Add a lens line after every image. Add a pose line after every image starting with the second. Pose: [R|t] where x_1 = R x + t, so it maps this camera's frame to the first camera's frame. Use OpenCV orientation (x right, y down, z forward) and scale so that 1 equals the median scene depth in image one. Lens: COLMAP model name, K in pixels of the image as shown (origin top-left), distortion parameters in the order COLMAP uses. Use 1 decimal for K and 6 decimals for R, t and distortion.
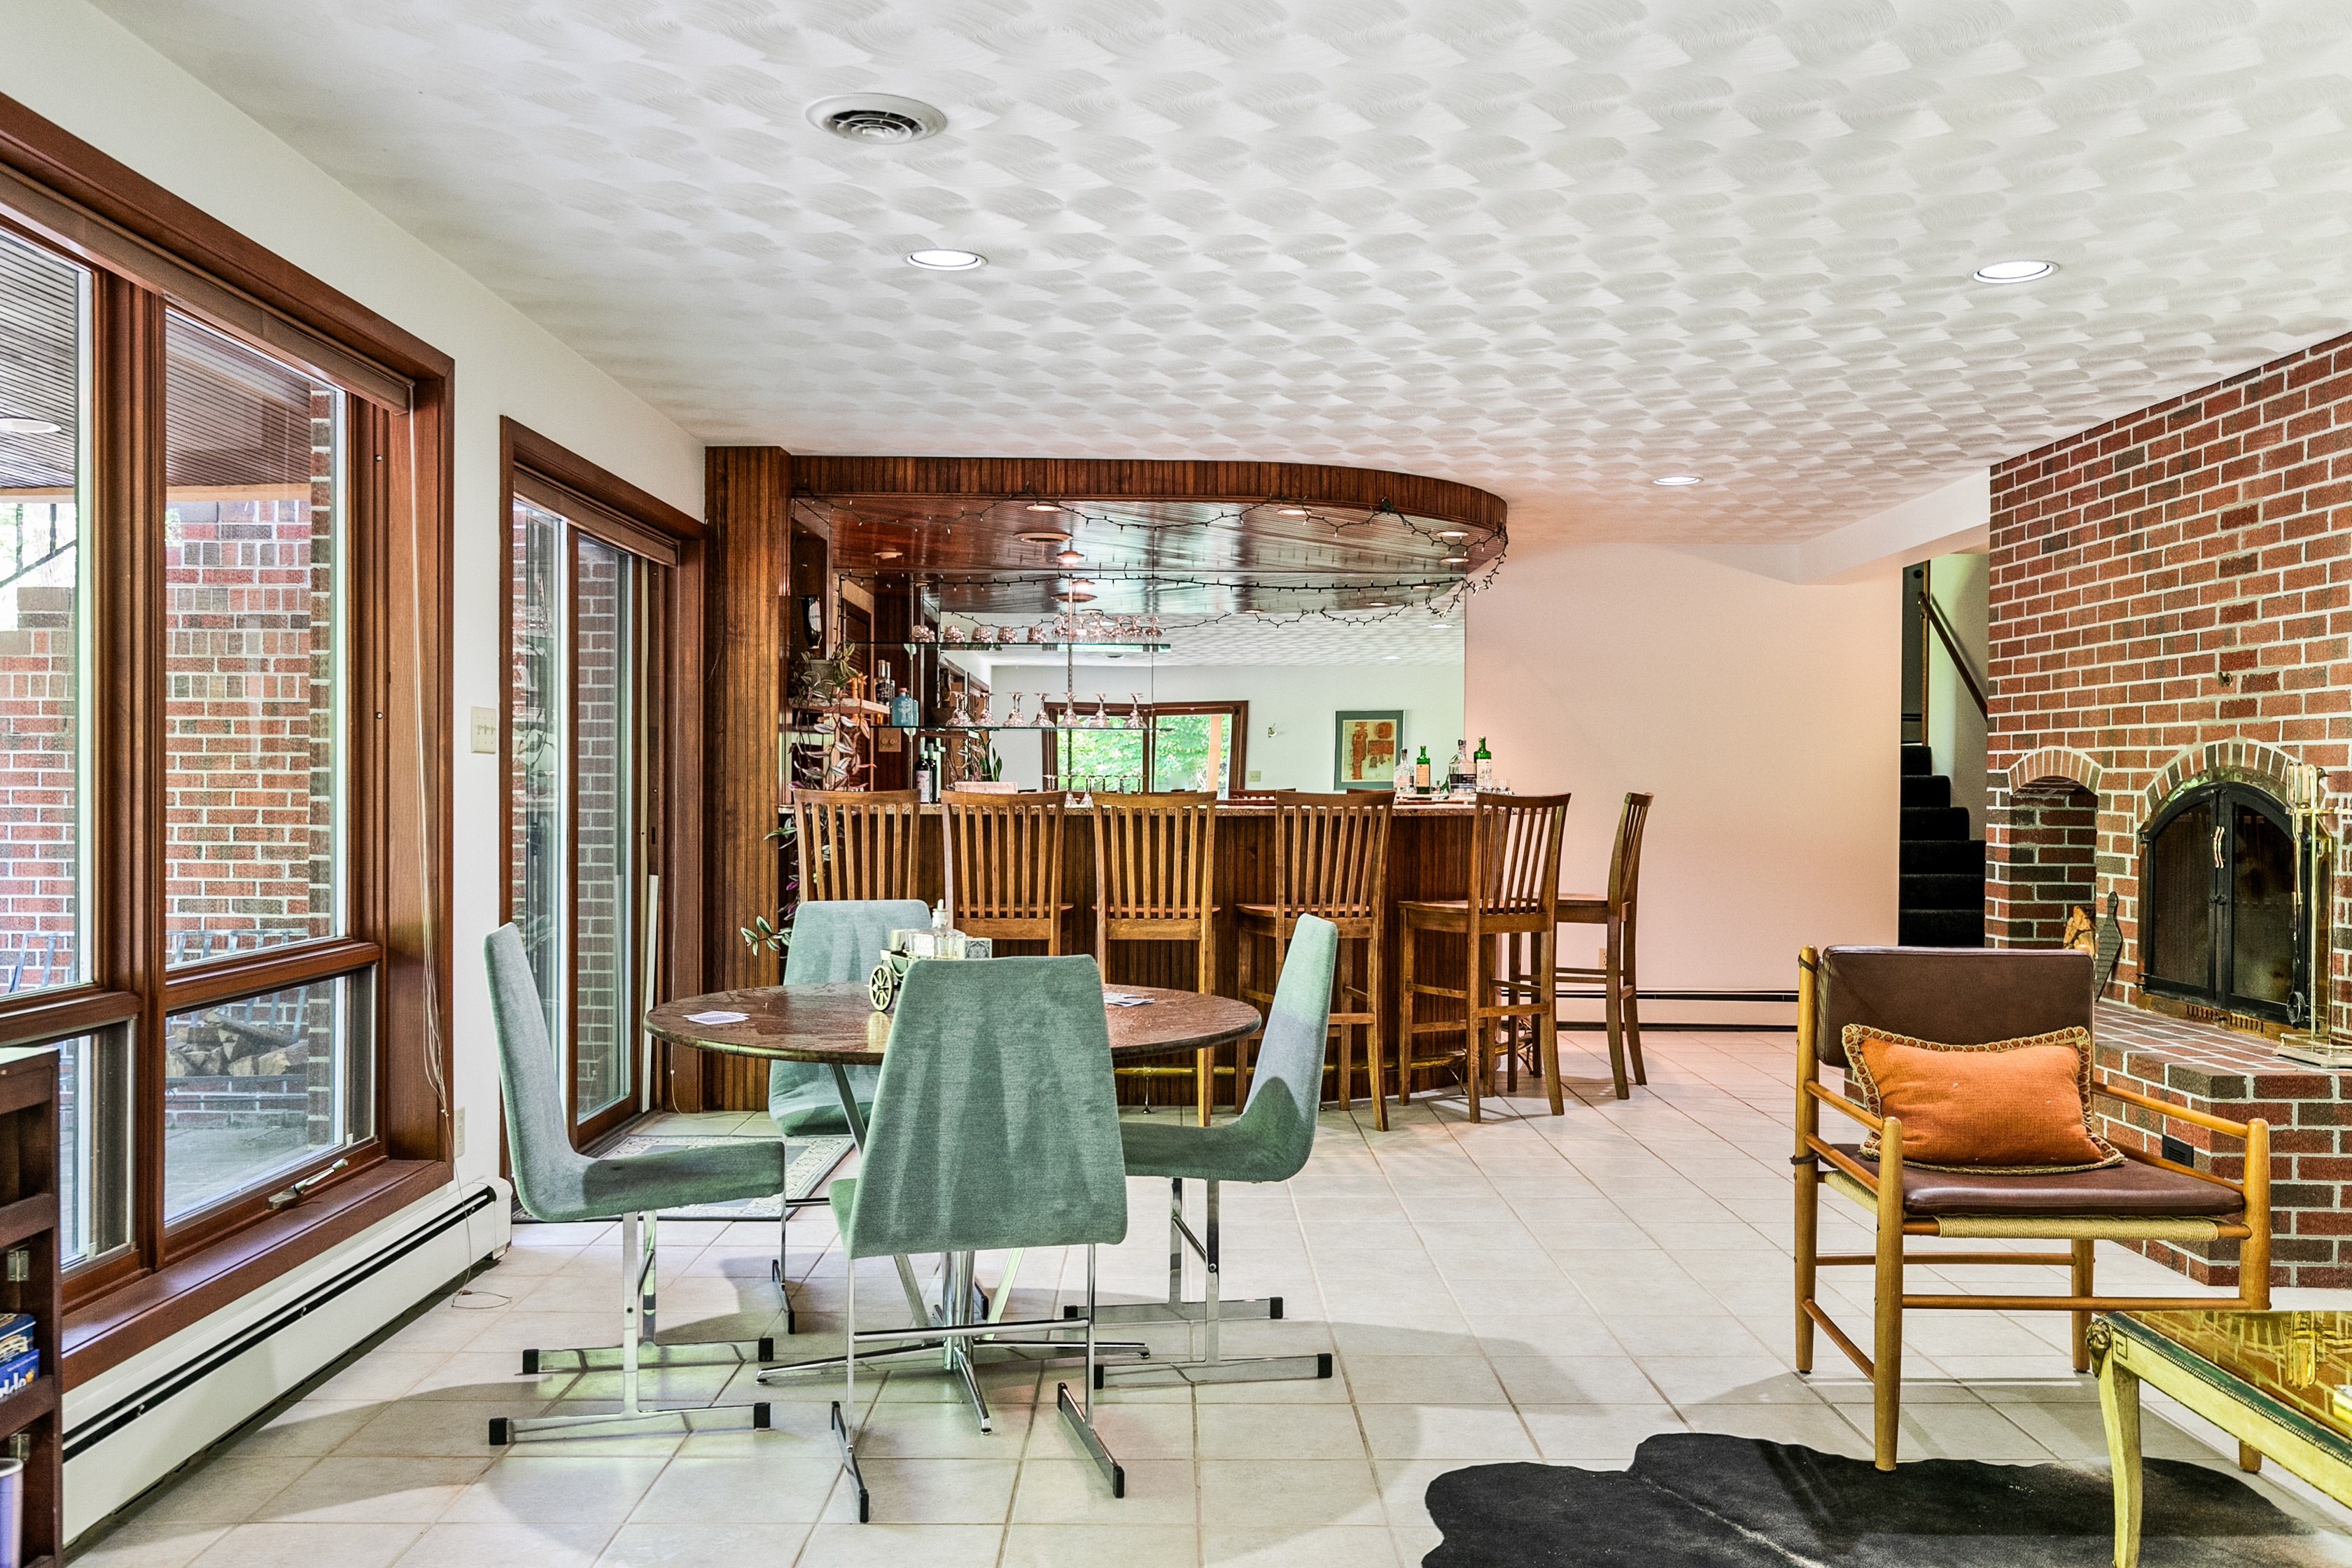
lens RADIAL K [[1924.6, 0, 1313.7], [0, 1924.6, 770.4], [0, 0, 1]] dist [0.001868, -0.001648]
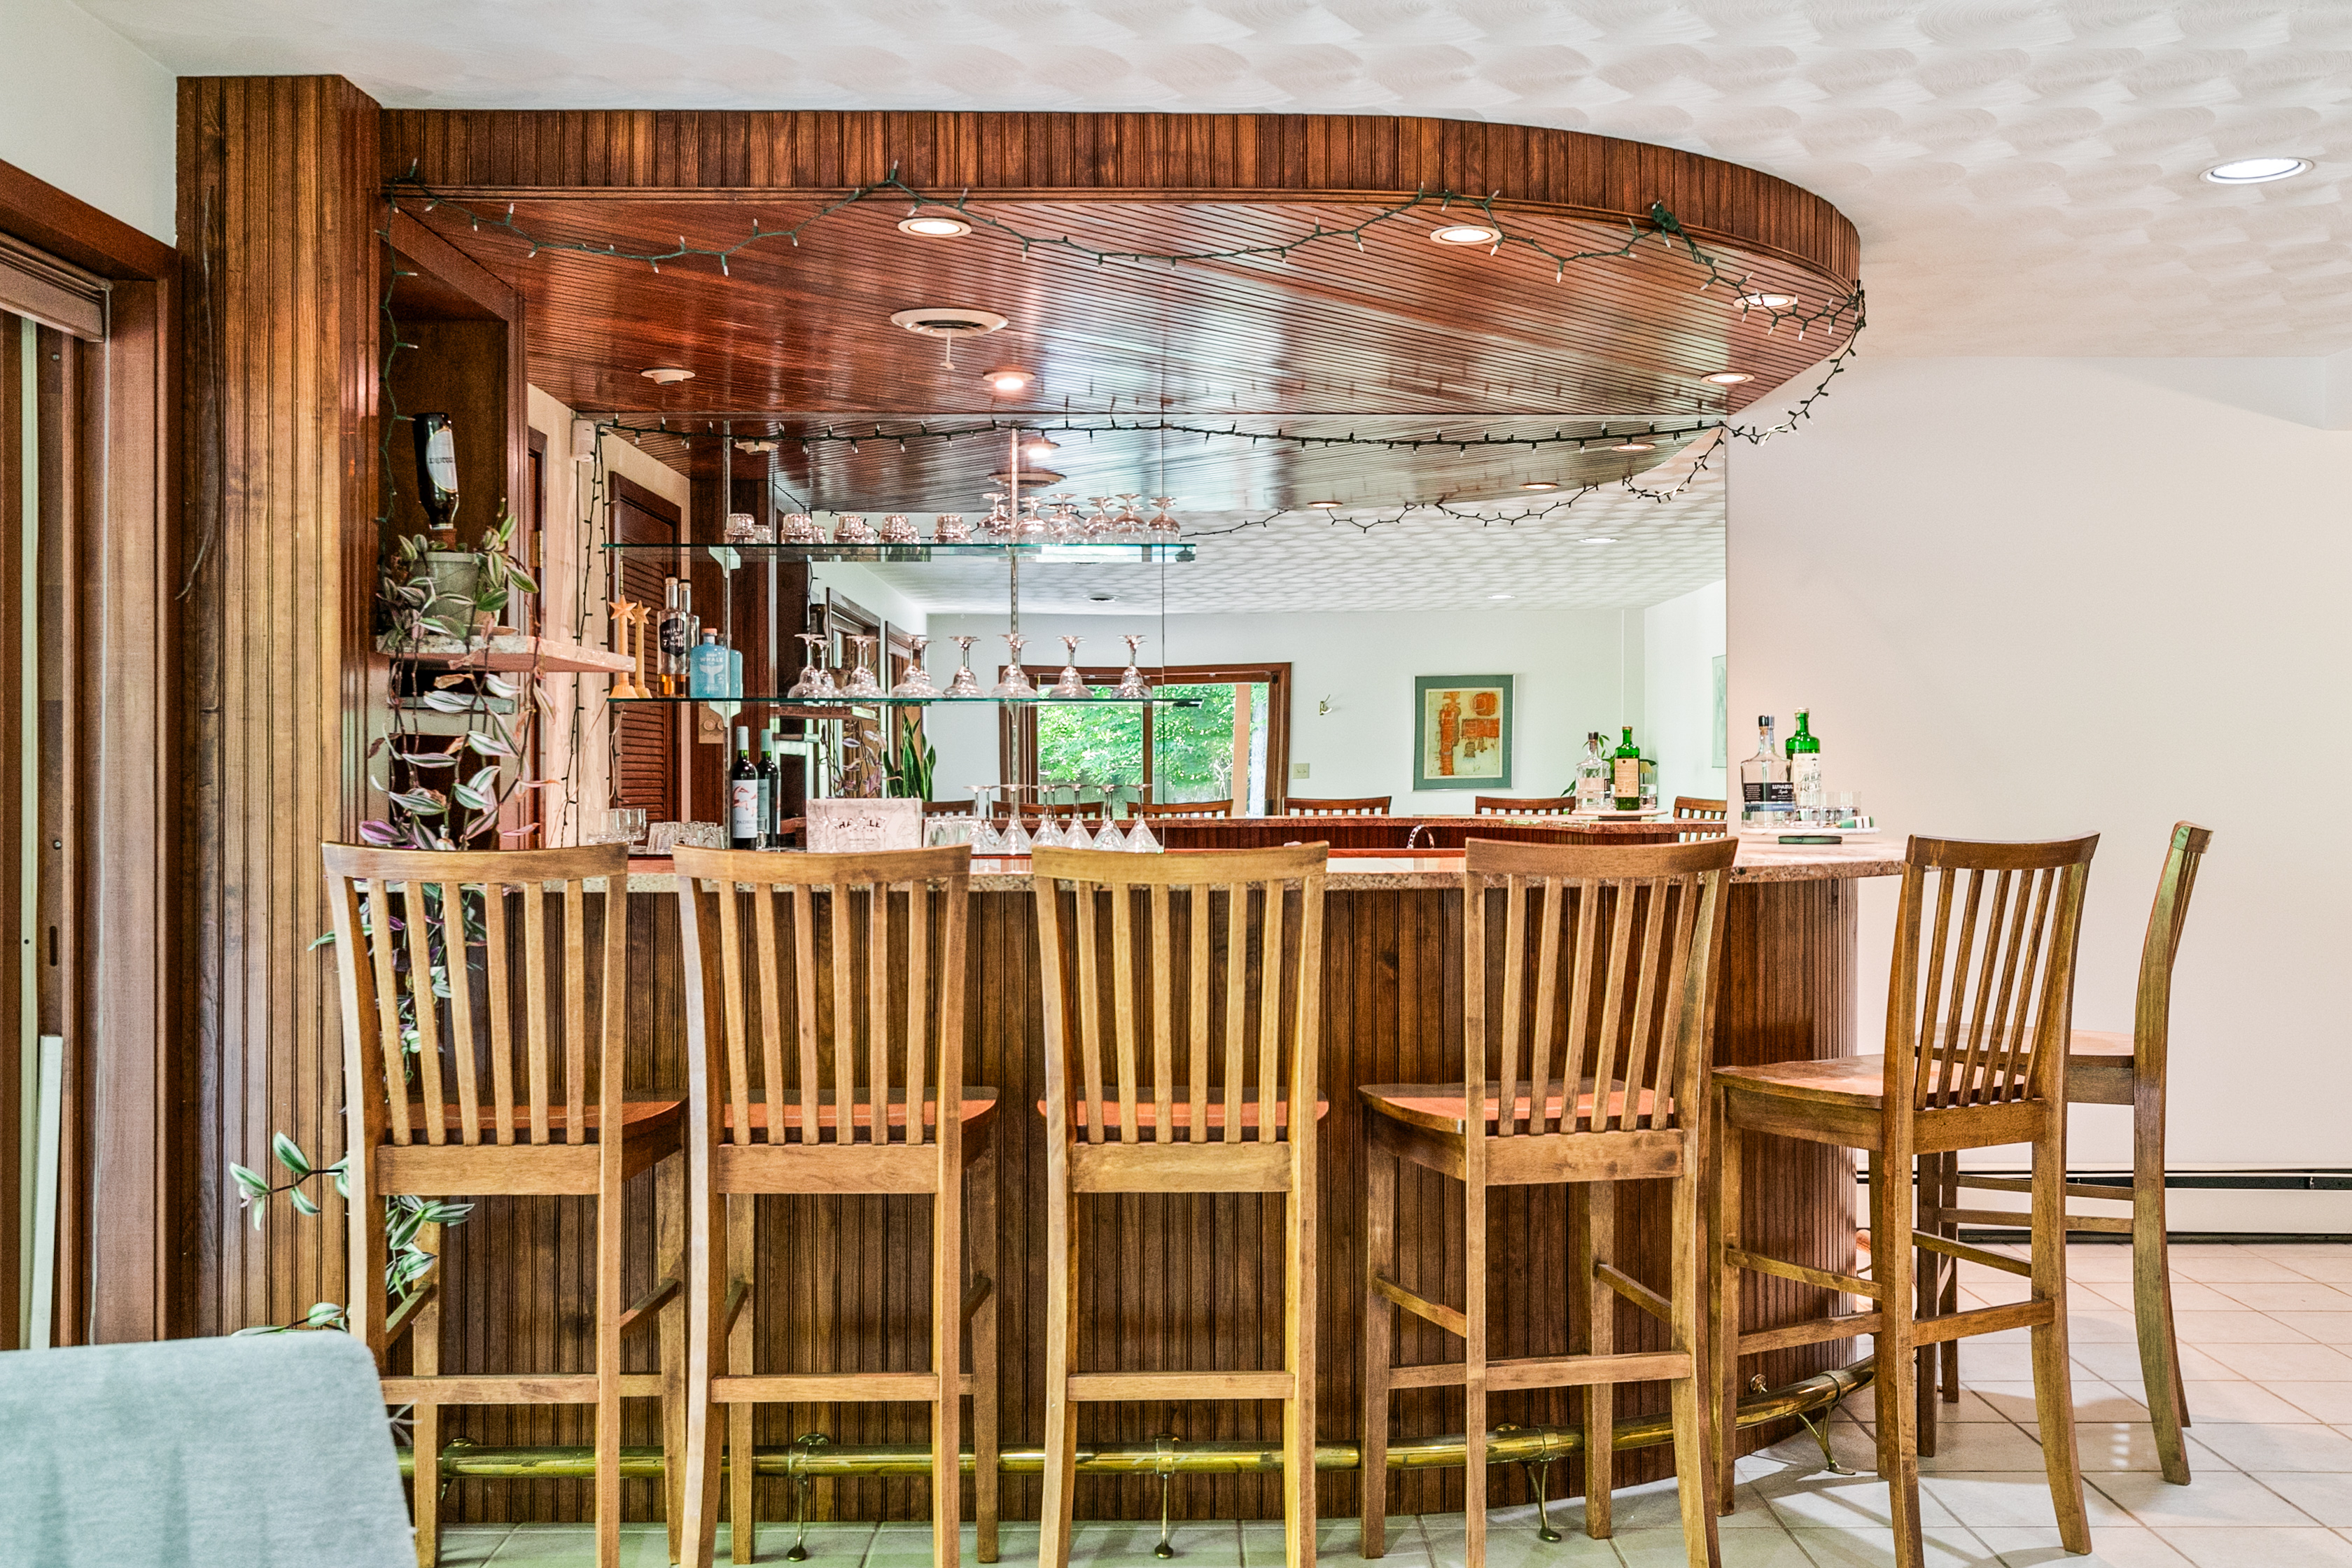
lens RADIAL K [[2289.6, 0, 1176.7], [0, 2289.6, 786.0], [0, 0, 1]] dist [-0.046495, 0.000000]
pose [[0.997320, -0.005593, -0.072947, -0.043232], [0.006588, 0.999889, 0.013399, -0.007701], [0.072864, -0.013844, 0.997246, 0.463778]]
